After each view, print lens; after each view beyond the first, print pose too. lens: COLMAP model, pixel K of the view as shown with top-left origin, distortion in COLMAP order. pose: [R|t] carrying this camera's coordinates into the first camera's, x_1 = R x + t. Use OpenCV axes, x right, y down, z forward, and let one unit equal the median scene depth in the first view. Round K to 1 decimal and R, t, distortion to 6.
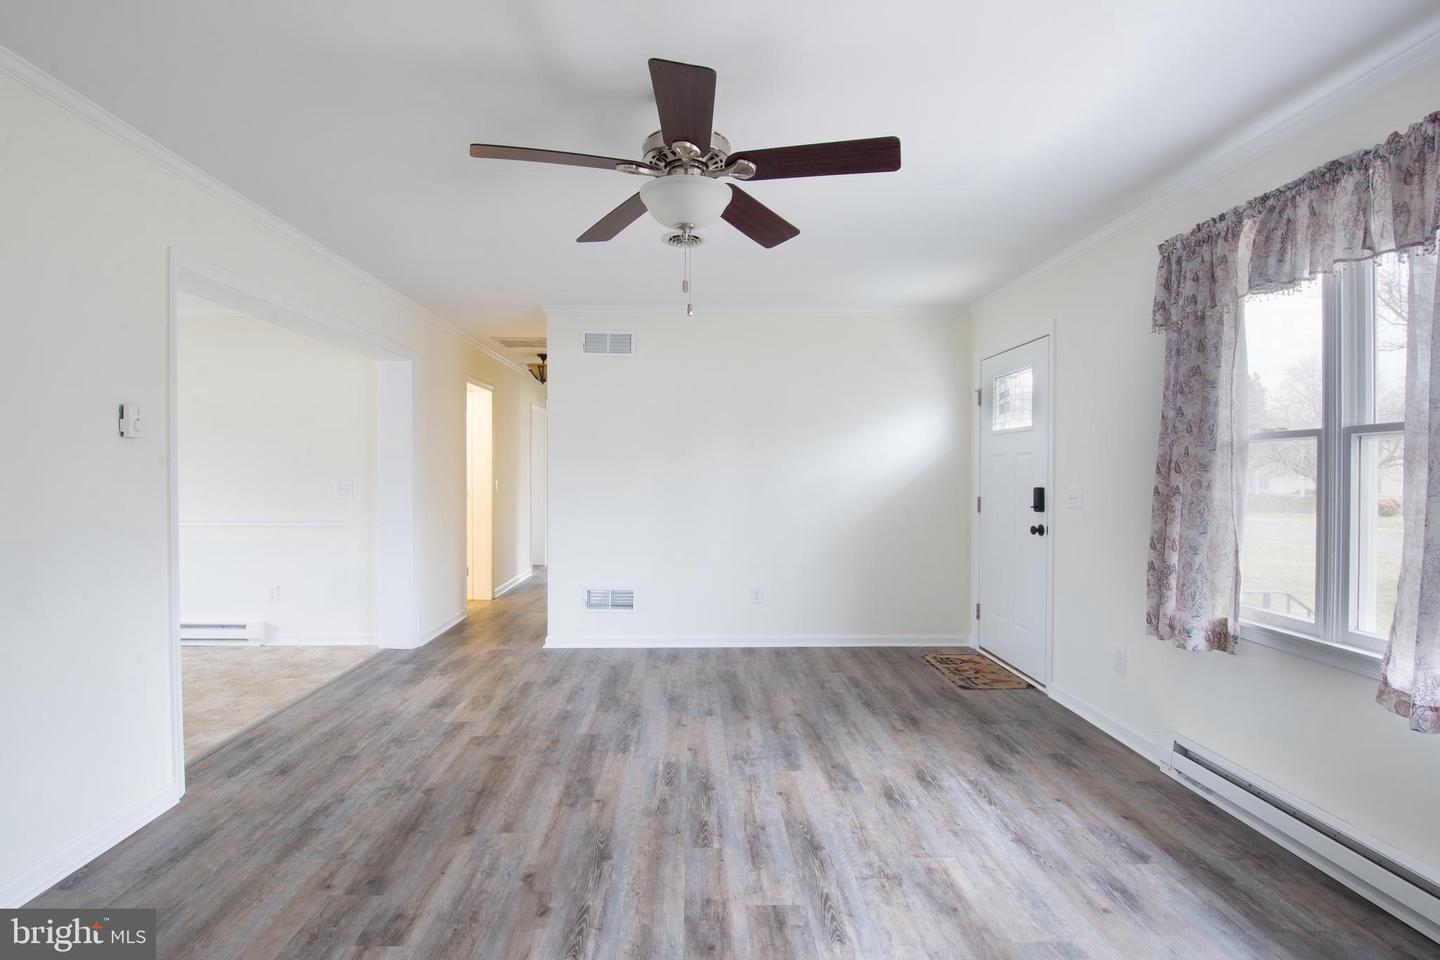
lens RADIAL K [[684.4, 0, 698.0], [0, 684.4, 478.0], [0, 0, 1]] dist [0.014351, -0.023521]
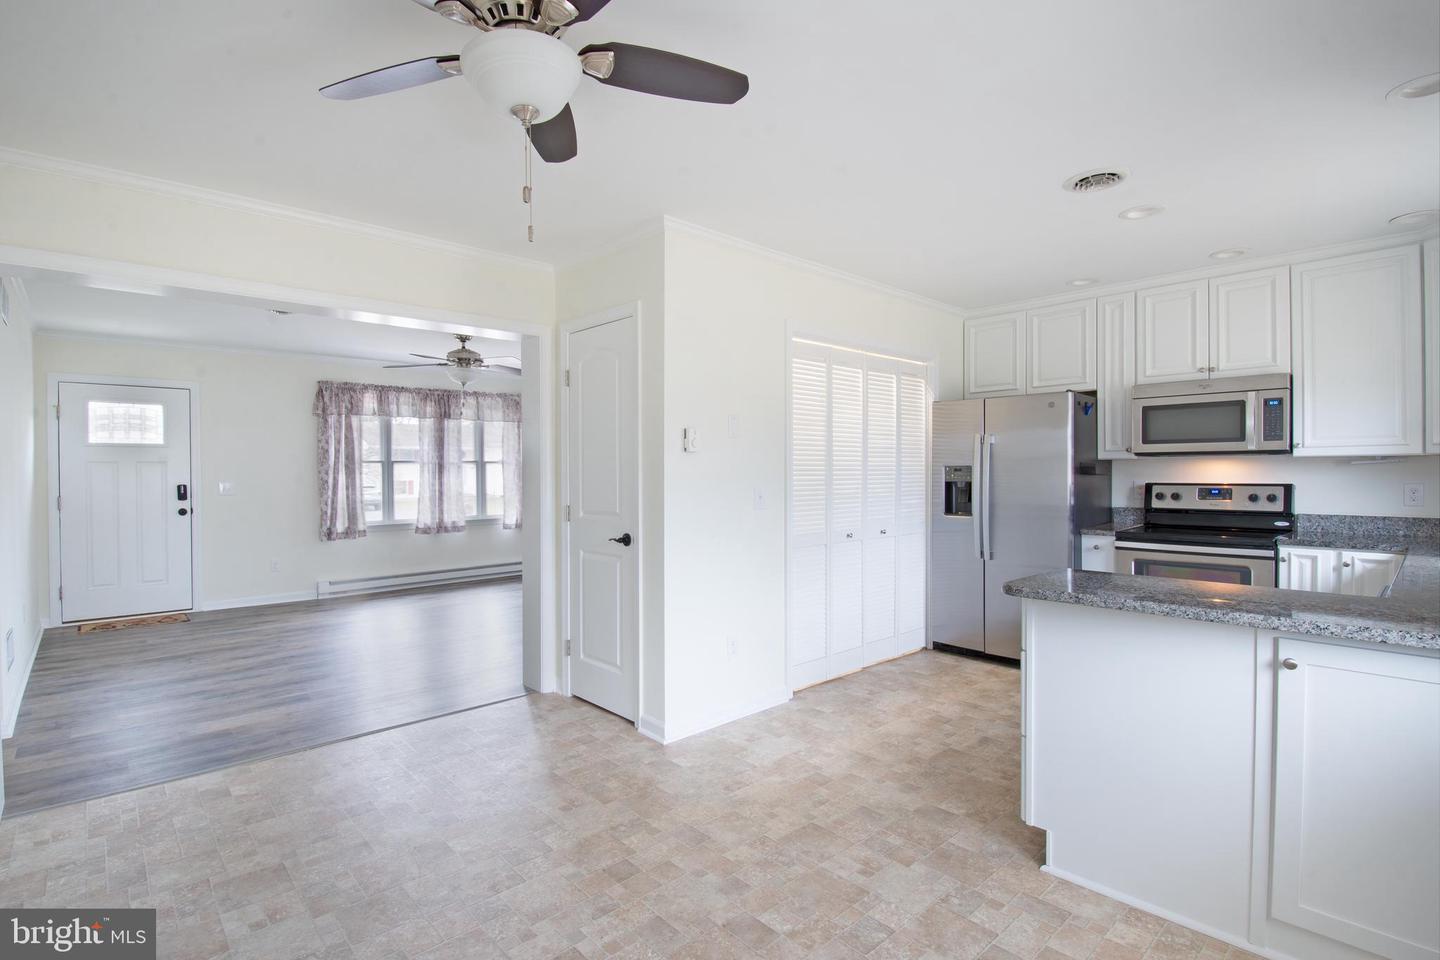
lens RADIAL K [[684.4, 0, 698.0], [0, 684.4, 478.0], [0, 0, 1]] dist [0.014351, -0.023521]
pose [[-0.659077, -0.005186, 0.752058, -2.524165], [0.010441, 0.999817, 0.016045, -0.025100], [-0.752003, 0.018427, -0.658902, 1.988220]]
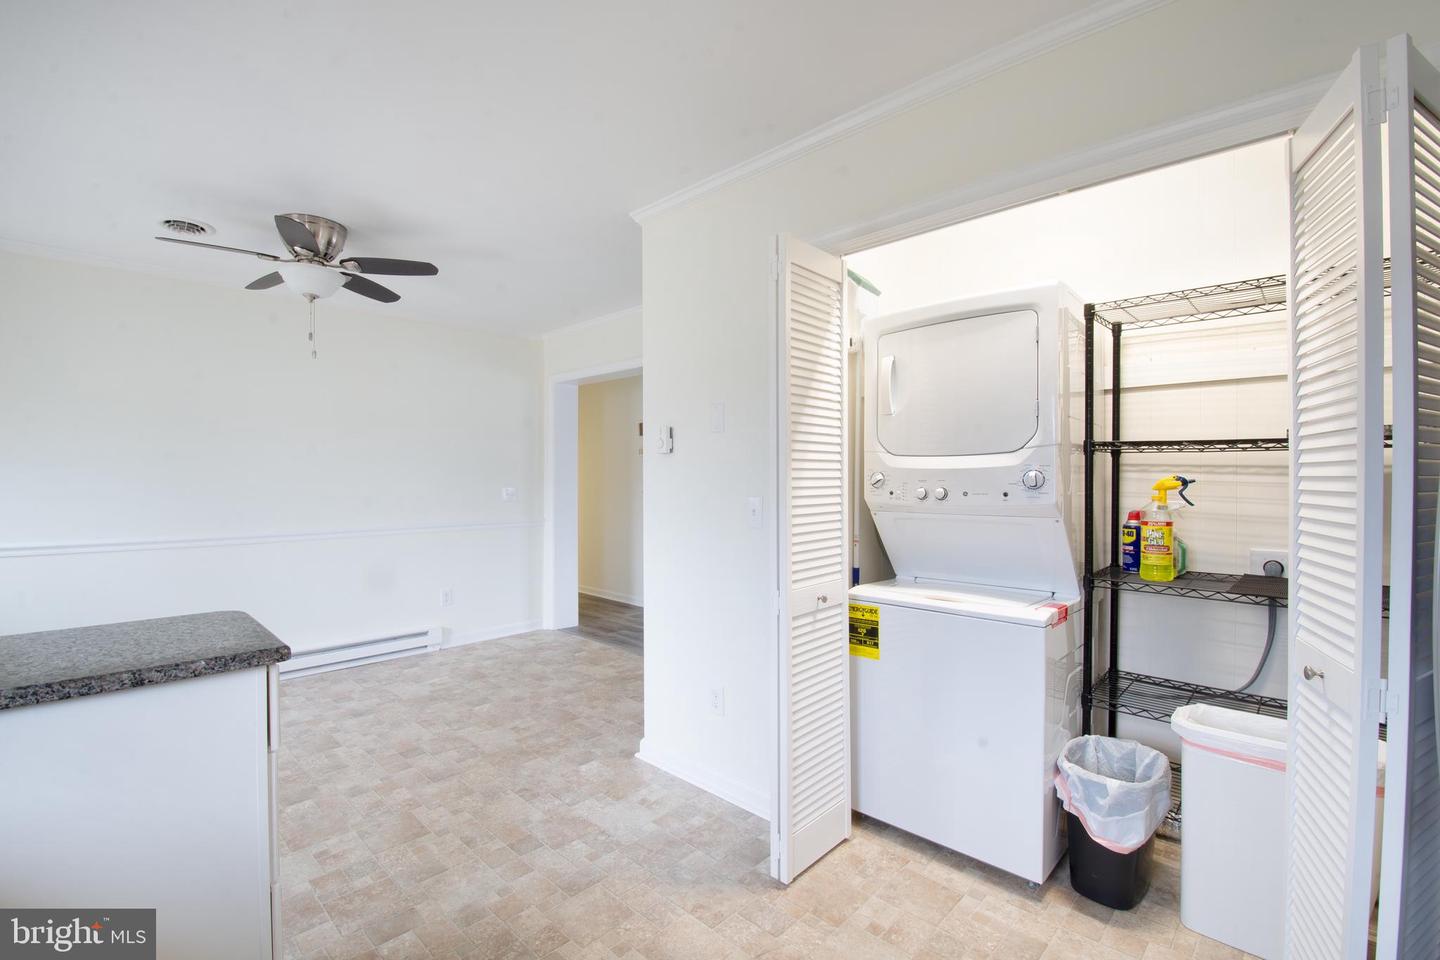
lens RADIAL K [[626.0, 0, 699.7], [0, 626.0, 478.5], [0, 0, 1]] dist [0.002778, -0.018681]
pose [[0.706043, -0.001008, 0.708169, -2.218826], [0.005867, 0.999973, -0.004427, -0.004264], [-0.708145, 0.007281, 0.706029, 0.159280]]
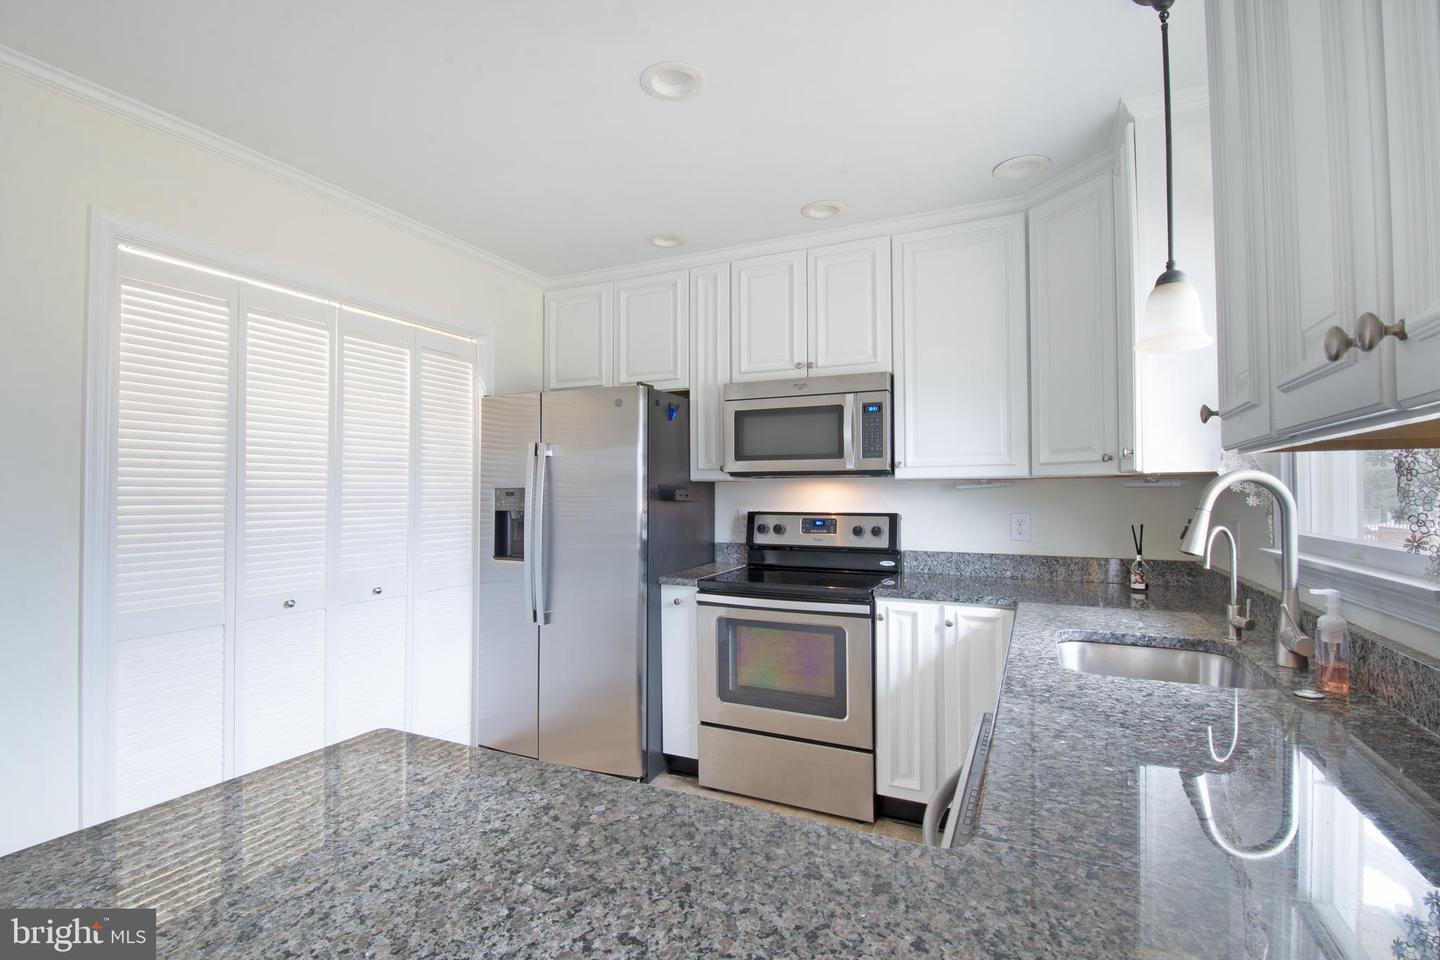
lens RADIAL K [[684.4, 0, 698.0], [0, 684.4, 478.0], [0, 0, 1]] dist [0.014351, -0.023521]
pose [[-0.889626, 0.009648, 0.456589, -2.490989], [0.003357, 0.999888, -0.014587, -0.019415], [-0.456678, -0.011444, -0.889558, 1.146842]]
